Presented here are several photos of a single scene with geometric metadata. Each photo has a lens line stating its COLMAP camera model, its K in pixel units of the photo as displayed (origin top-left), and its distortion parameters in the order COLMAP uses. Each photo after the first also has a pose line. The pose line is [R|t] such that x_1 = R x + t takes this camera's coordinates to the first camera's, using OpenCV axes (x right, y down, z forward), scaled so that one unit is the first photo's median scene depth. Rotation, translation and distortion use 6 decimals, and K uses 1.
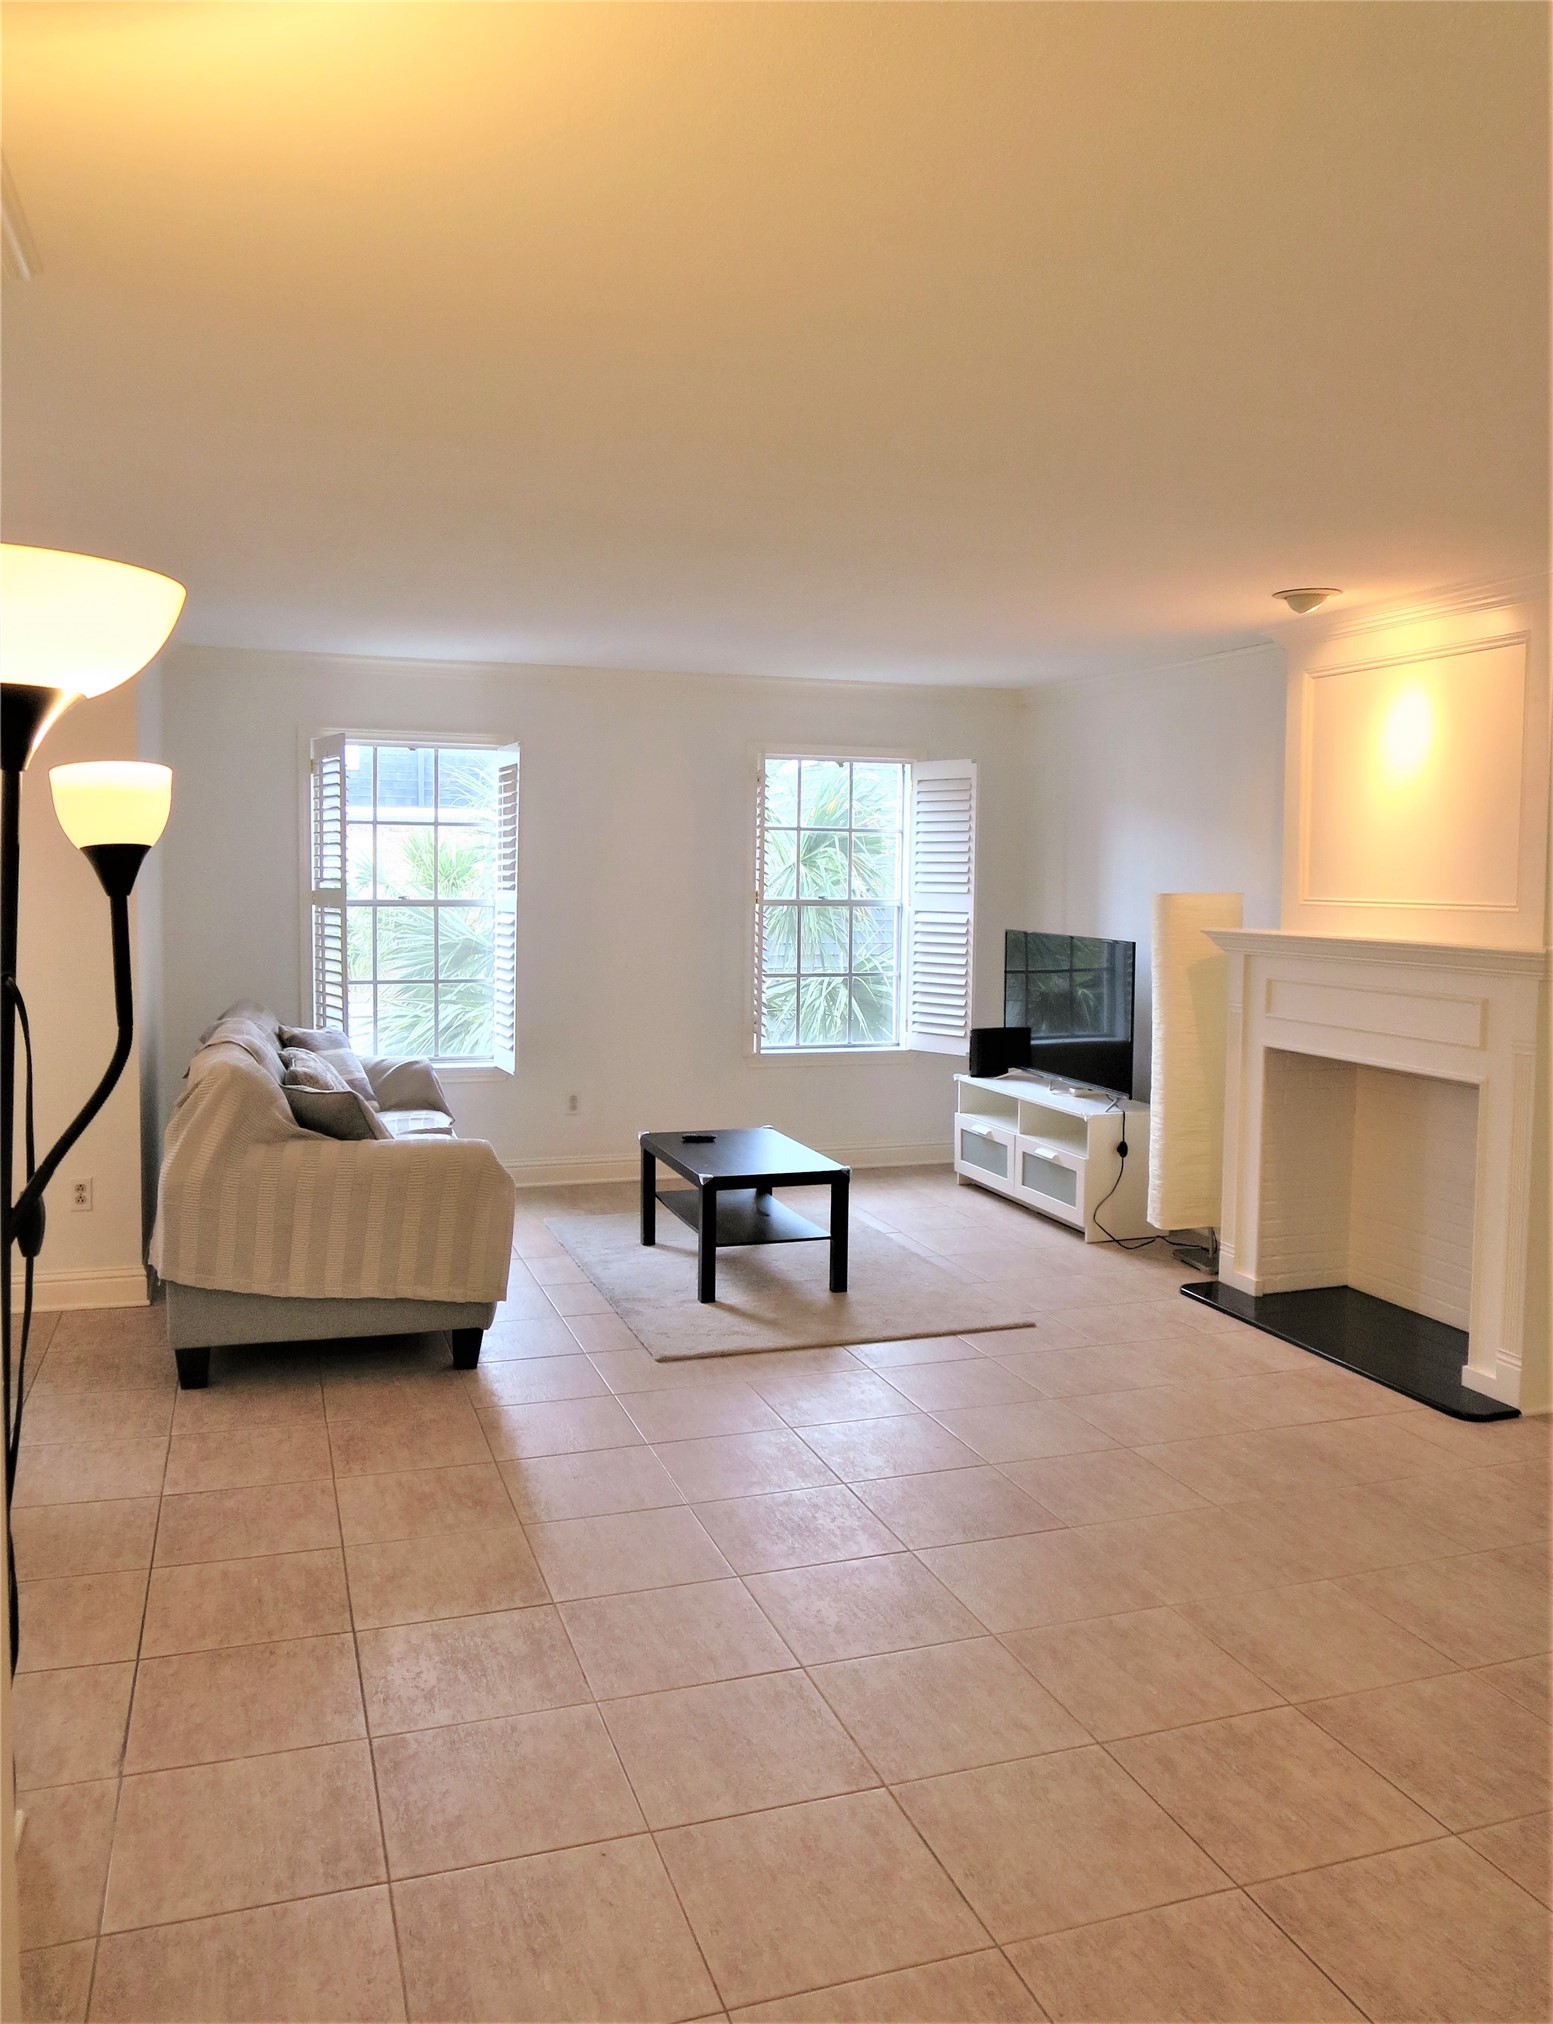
lens RADIAL K [[1502.6, 0, 776.5], [0, 1502.6, 1012.0], [0, 0, 1]] dist [-0.006189, -0.000466]
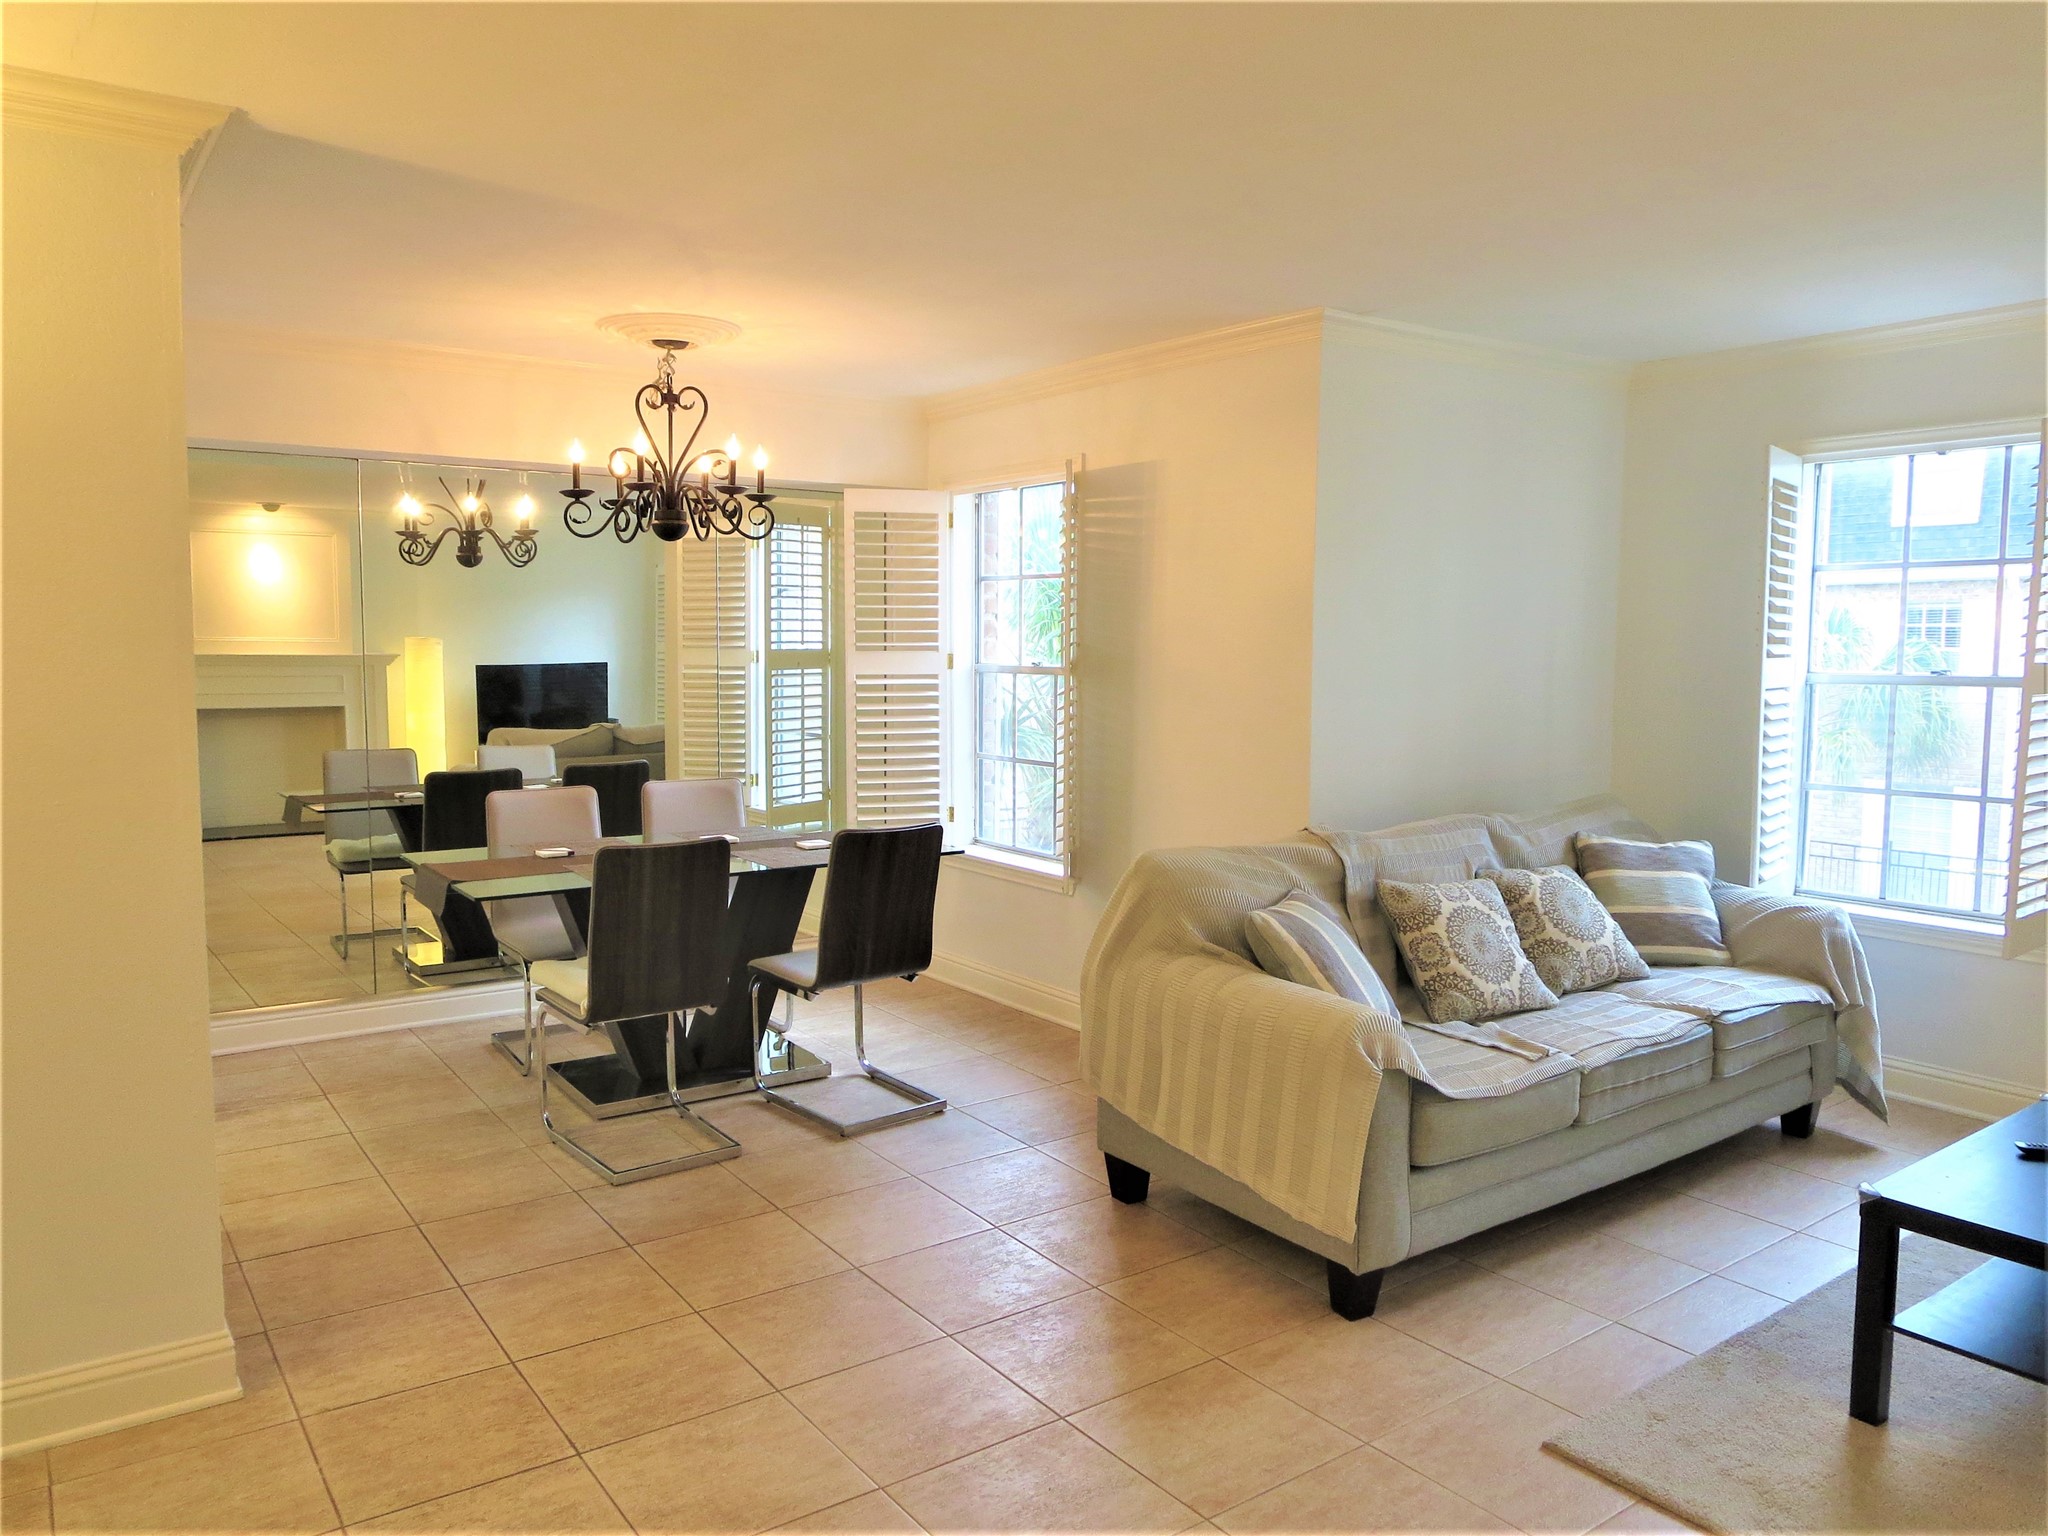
lens RADIAL K [[1431.8, 0, 1017.2], [0, 1431.8, 780.4], [0, 0, 1]] dist [-0.044670, 0.023882]
pose [[0.272469, 0.068983, -0.959689, 0.406849], [-0.077702, 0.995746, 0.049514, -0.042000], [0.959022, 0.061078, 0.276670, 0.679529]]
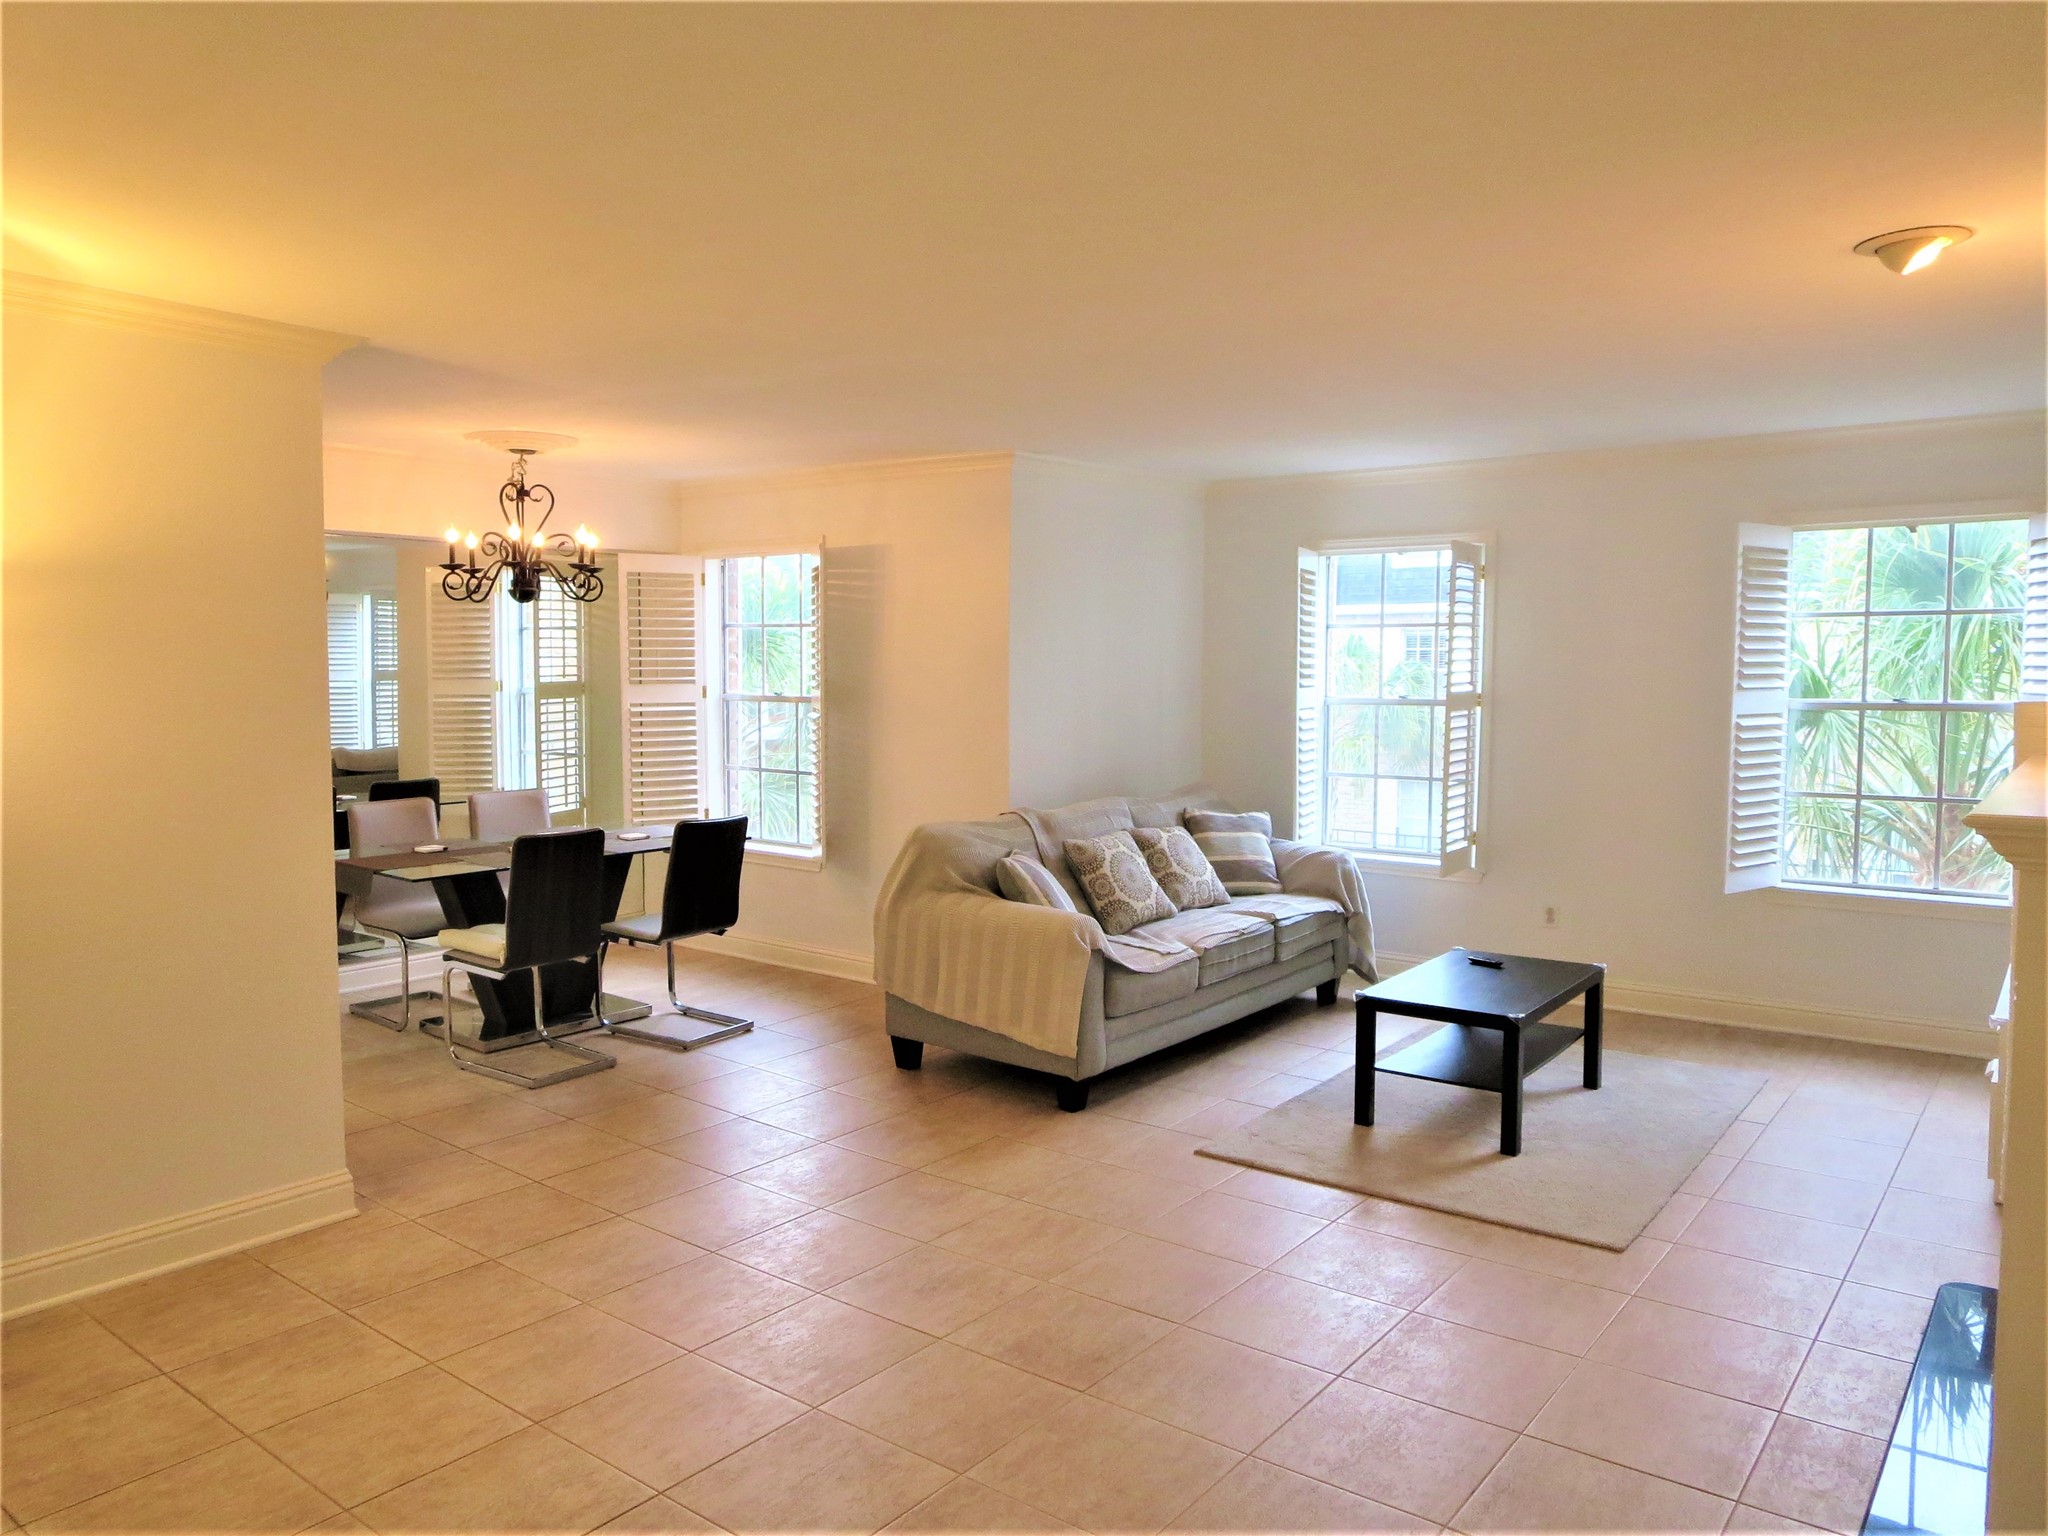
lens RADIAL K [[1431.8, 0, 1017.2], [0, 1431.8, 780.4], [0, 0, 1]] dist [-0.044670, 0.023882]
pose [[0.535415, 0.049011, -0.843166, 0.709473], [-0.061990, 0.997903, 0.018641, -0.032281], [0.842311, 0.042287, 0.537330, 0.394611]]
